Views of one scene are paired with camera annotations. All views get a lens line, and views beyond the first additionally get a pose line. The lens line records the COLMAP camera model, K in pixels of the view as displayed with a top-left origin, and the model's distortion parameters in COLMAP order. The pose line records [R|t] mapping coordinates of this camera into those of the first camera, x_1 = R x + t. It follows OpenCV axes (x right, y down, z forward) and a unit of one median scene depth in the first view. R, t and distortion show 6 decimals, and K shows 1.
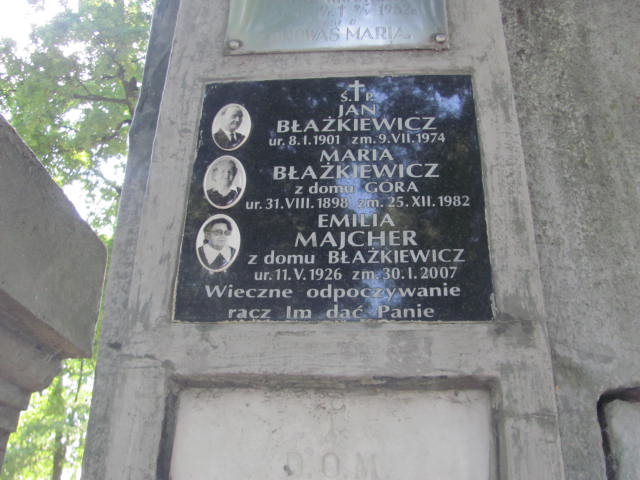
lens RADIAL K [[664.2, 0, 320.0], [0, 664.2, 240.0], [0, 0, 1]] dist [-0.222967, 0.257429]
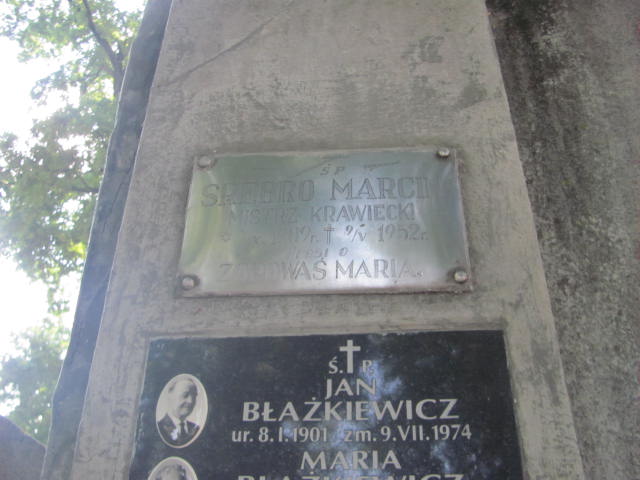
lens RADIAL K [[664.2, 0, 320.0], [0, 664.2, 240.0], [0, 0, 1]] dist [-0.222967, 0.257429]
pose [[0.999893, -0.014135, 0.003779, 0.020645], [0.014508, 0.991304, -0.130786, -0.255475], [-0.001898, 0.130827, 0.991403, 0.238320]]
